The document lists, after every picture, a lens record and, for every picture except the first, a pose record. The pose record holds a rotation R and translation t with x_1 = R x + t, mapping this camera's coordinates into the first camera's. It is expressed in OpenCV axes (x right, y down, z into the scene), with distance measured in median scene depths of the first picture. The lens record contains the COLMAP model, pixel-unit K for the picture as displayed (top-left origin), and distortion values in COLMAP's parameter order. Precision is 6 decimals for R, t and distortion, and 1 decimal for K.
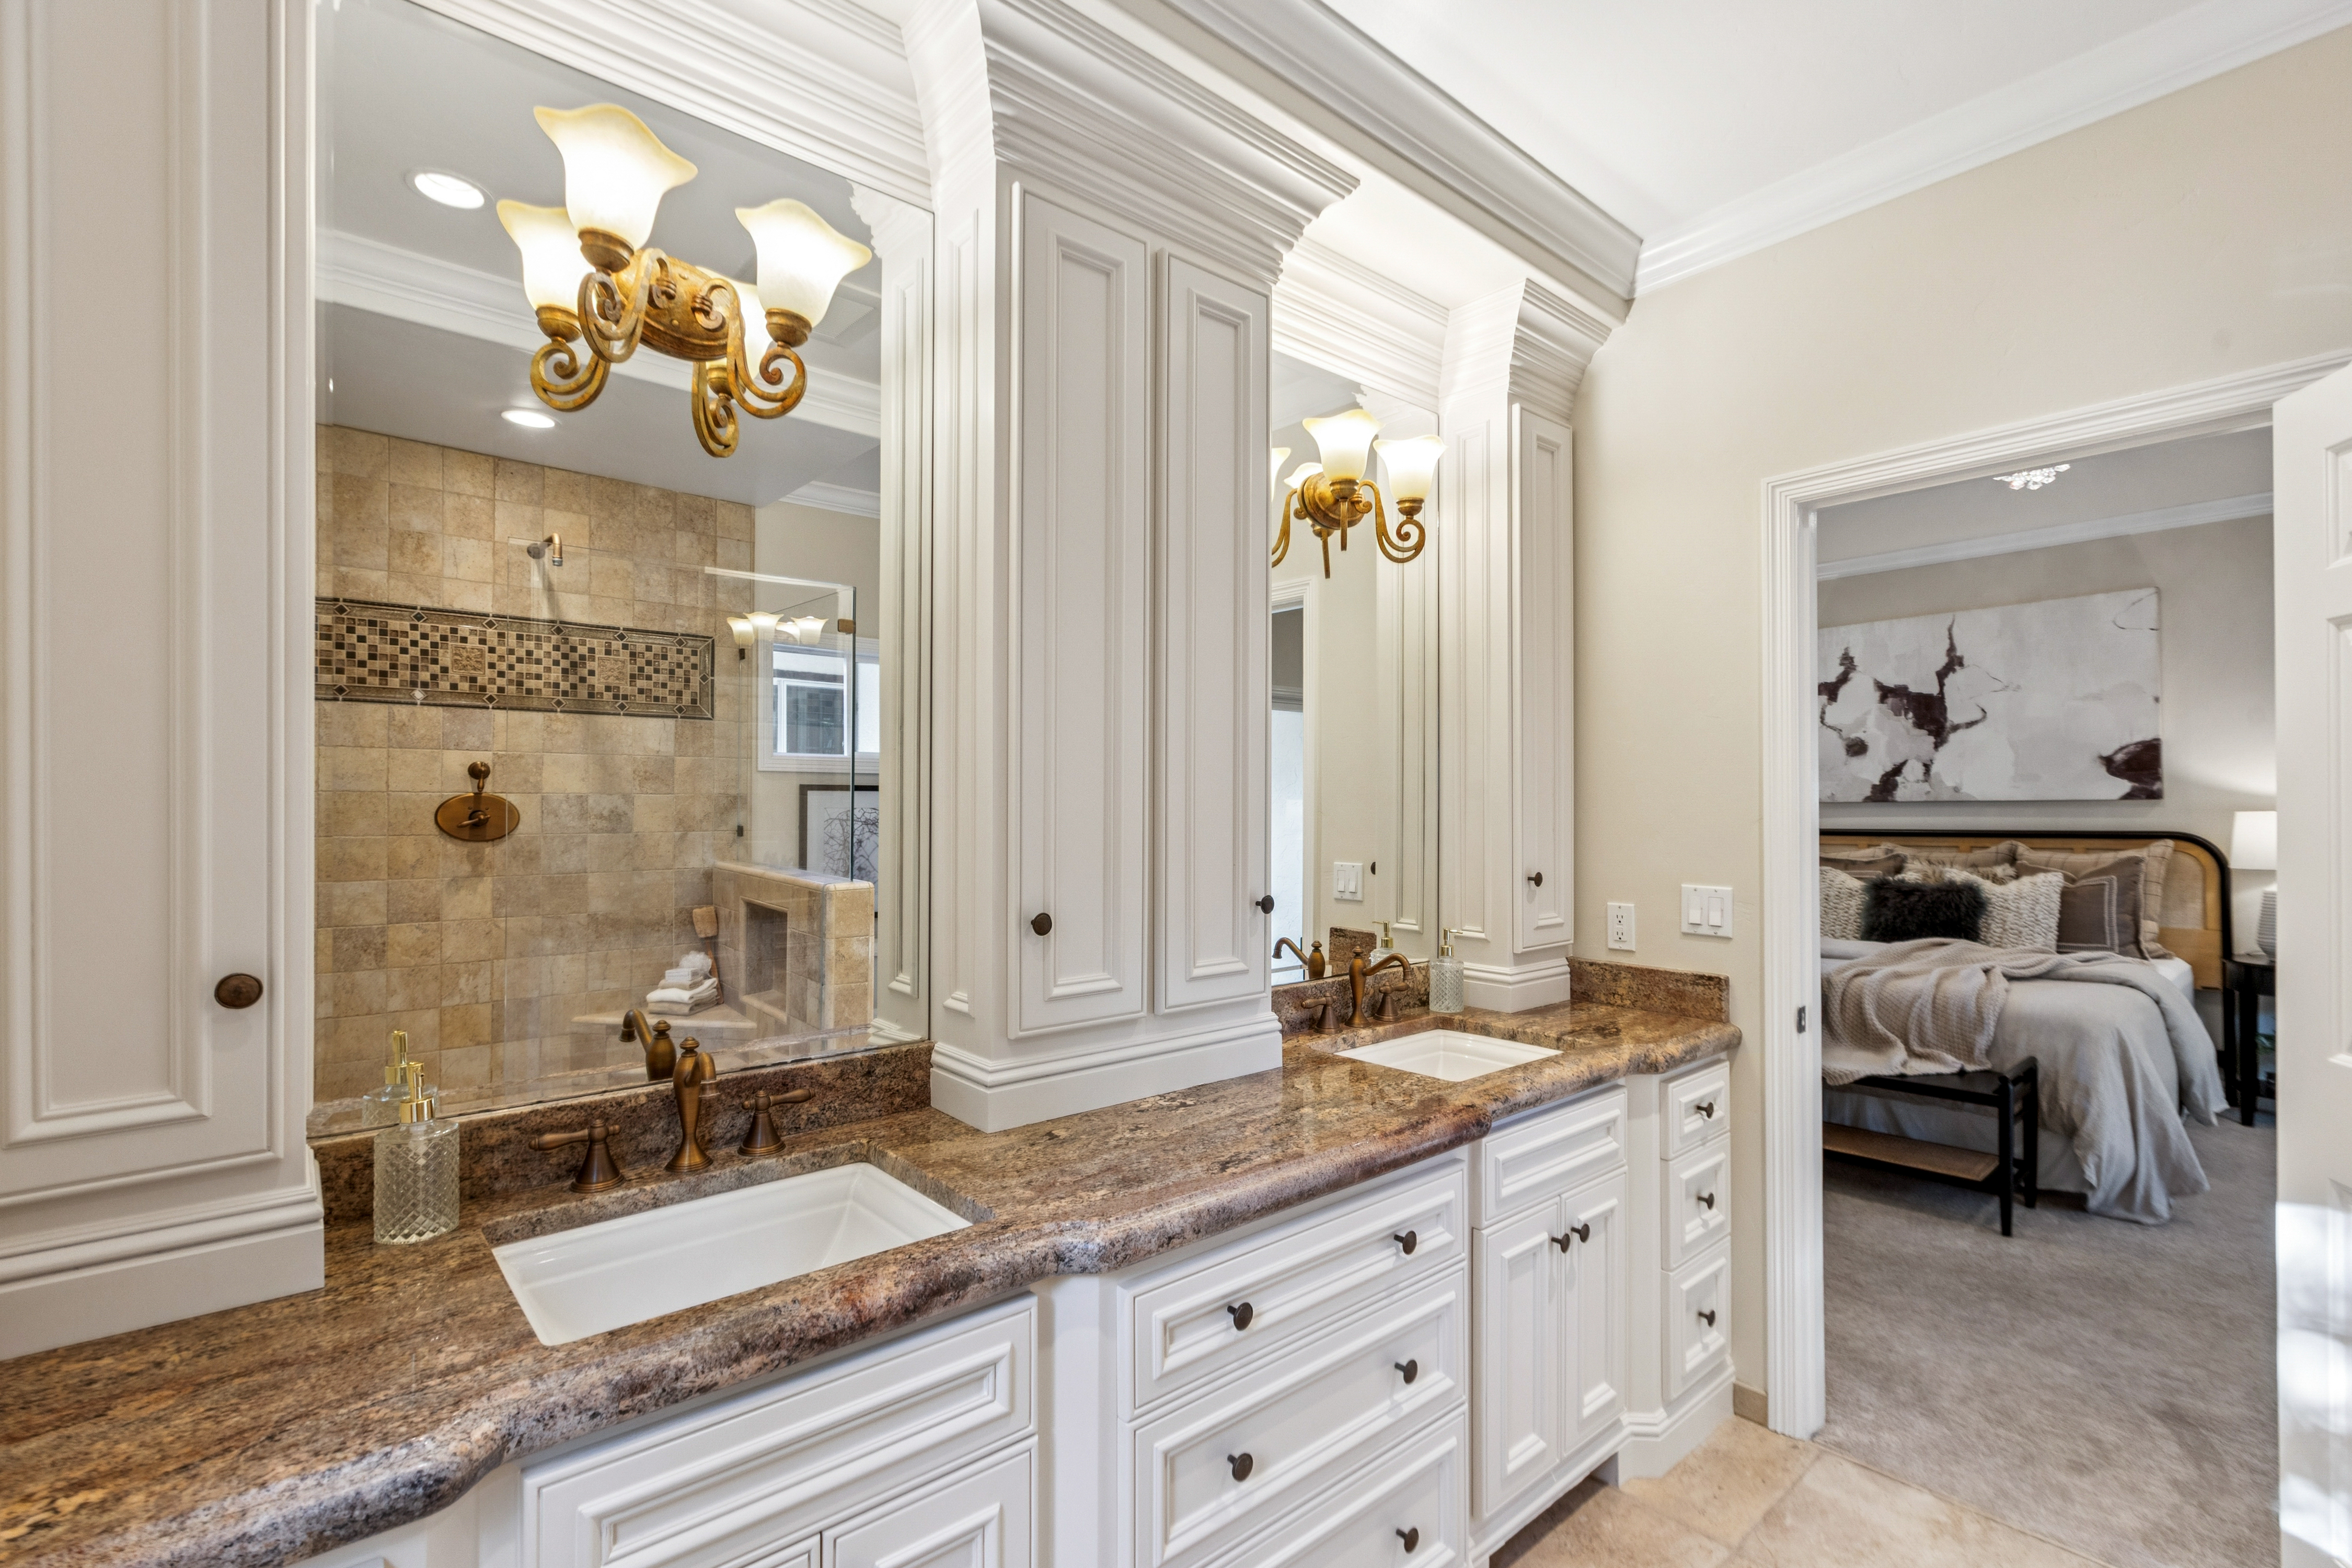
lens RADIAL K [[1034.1, 0, 1192.1], [0, 1034.1, 810.4], [0, 0, 1]] dist [-0.003163, -0.000673]
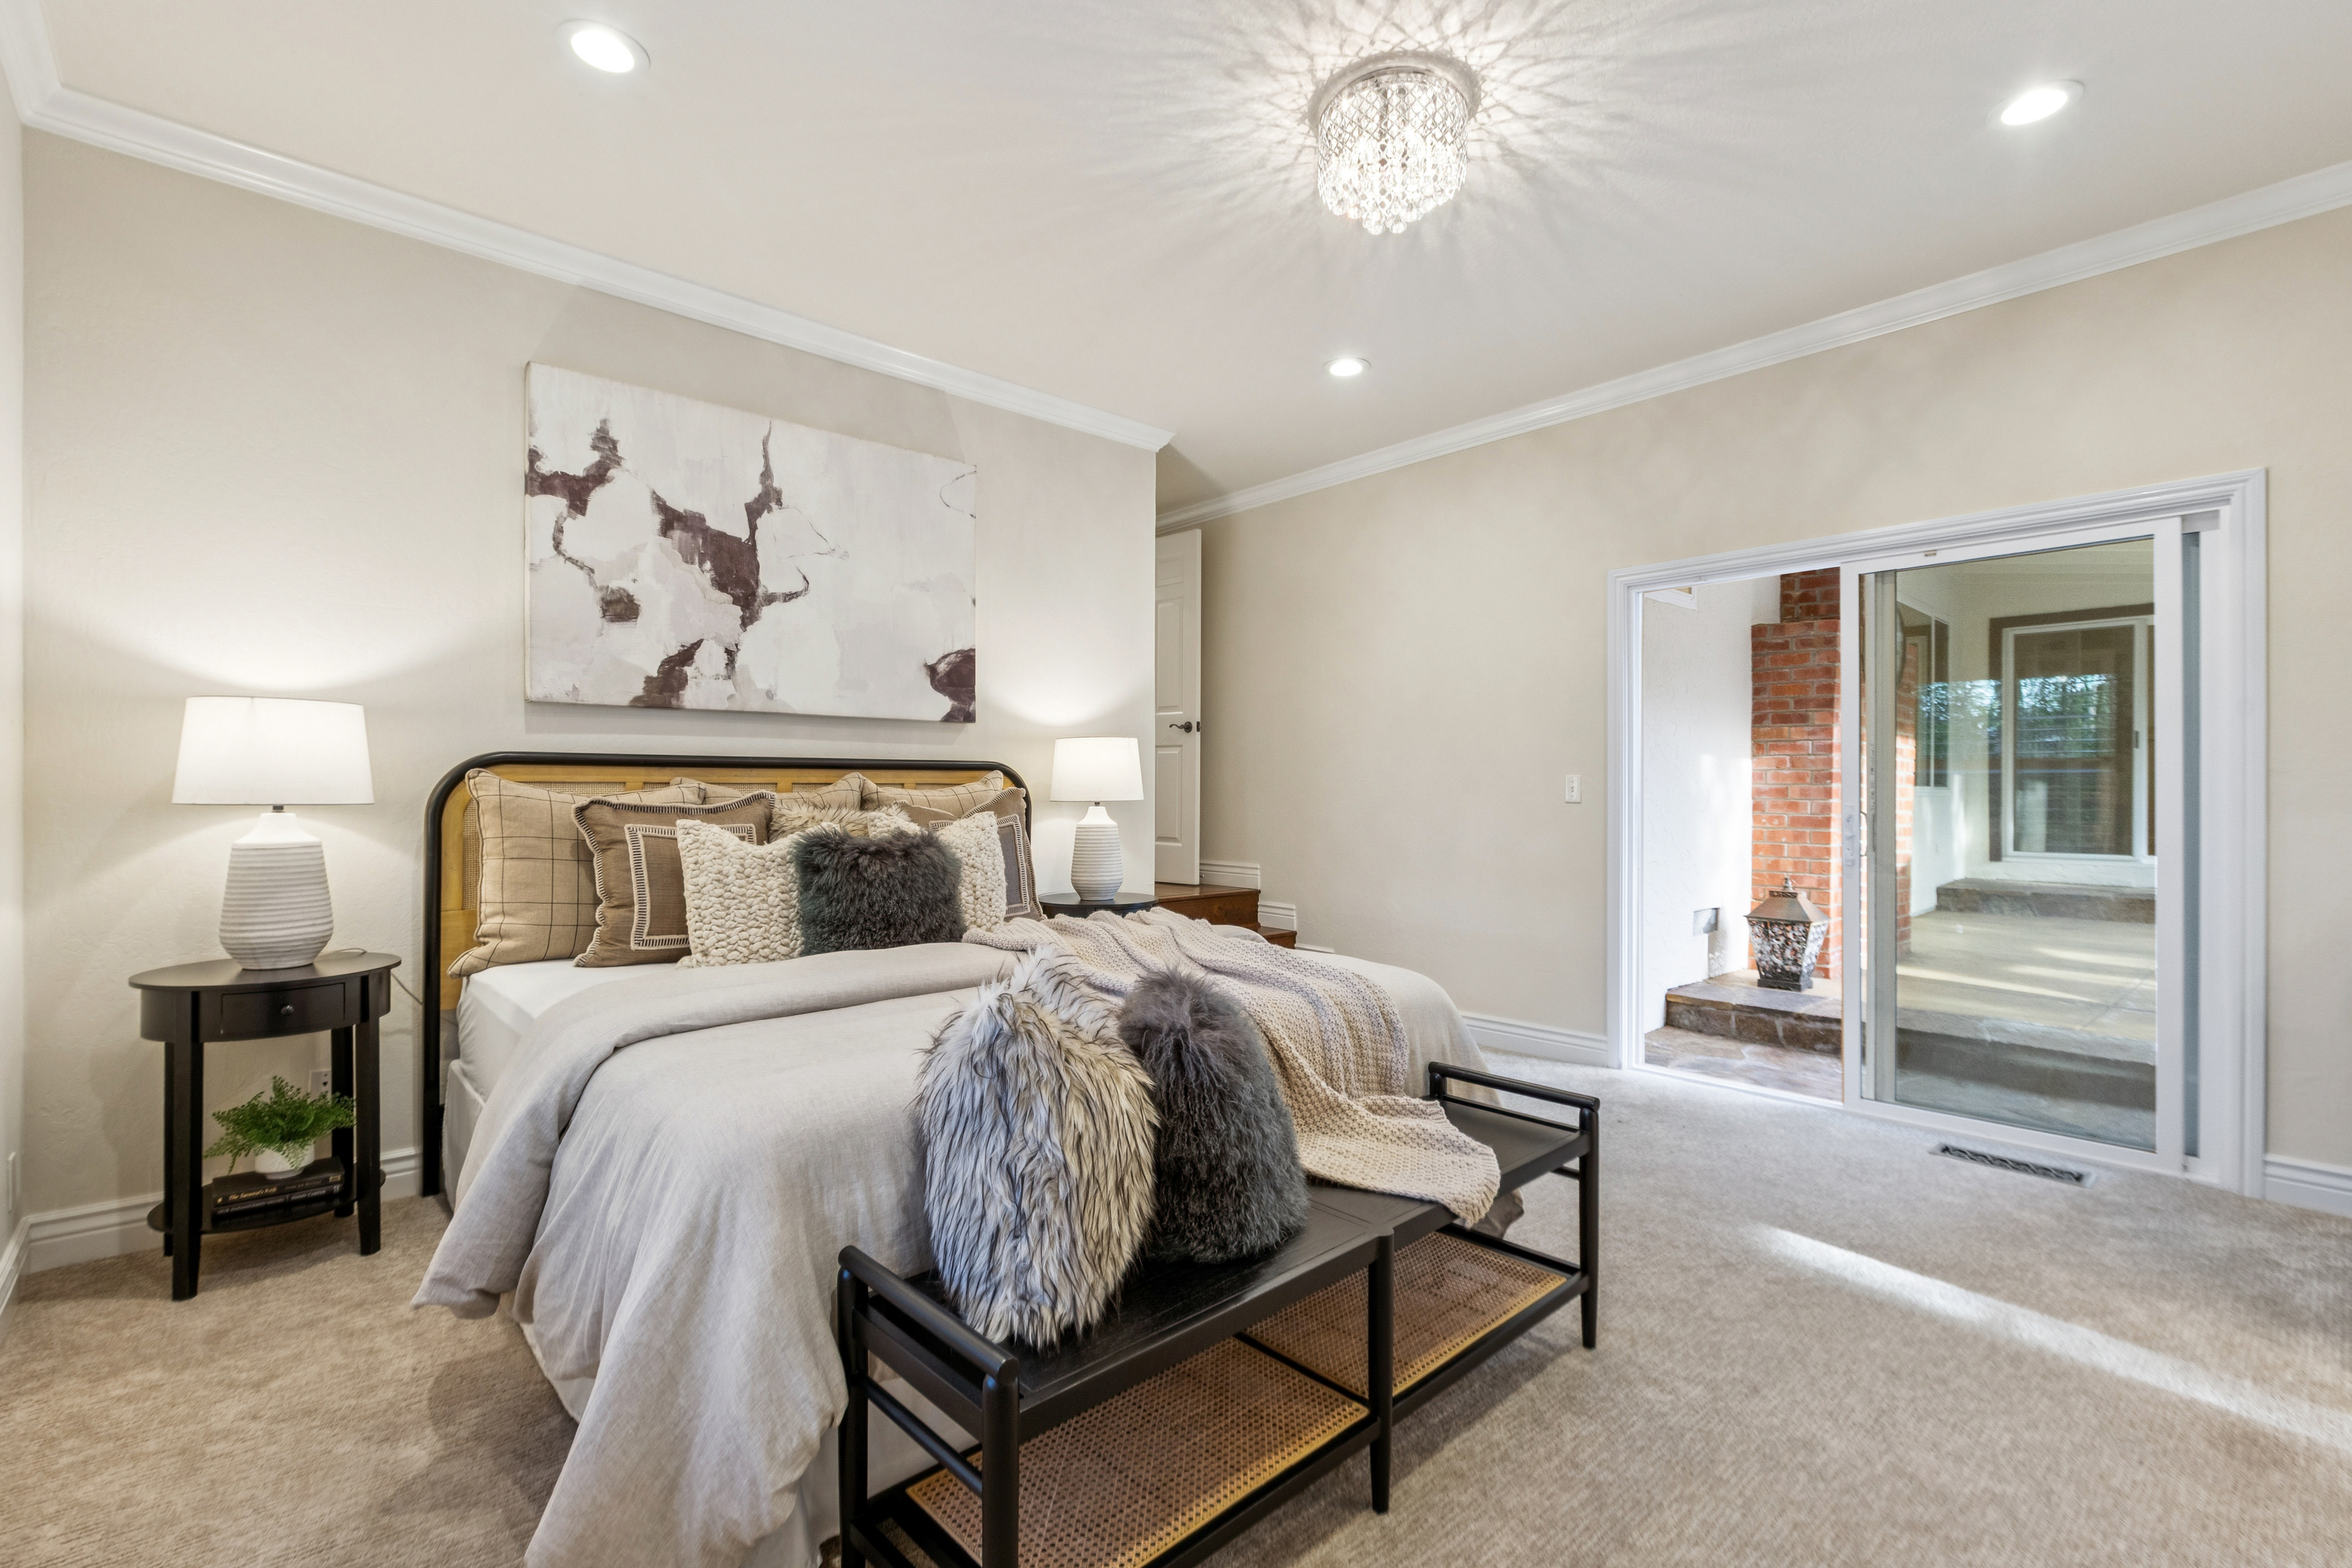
lens RADIAL K [[1047.8, 0, 1183.0], [0, 1047.8, 771.1], [0, 0, 1]] dist [-0.002055, -0.000094]
pose [[-0.031658, 0.012323, 0.999423, 0.083188], [-0.008636, 0.999883, -0.012602, 0.033040], [-0.999461, -0.009030, -0.031548, 0.762689]]
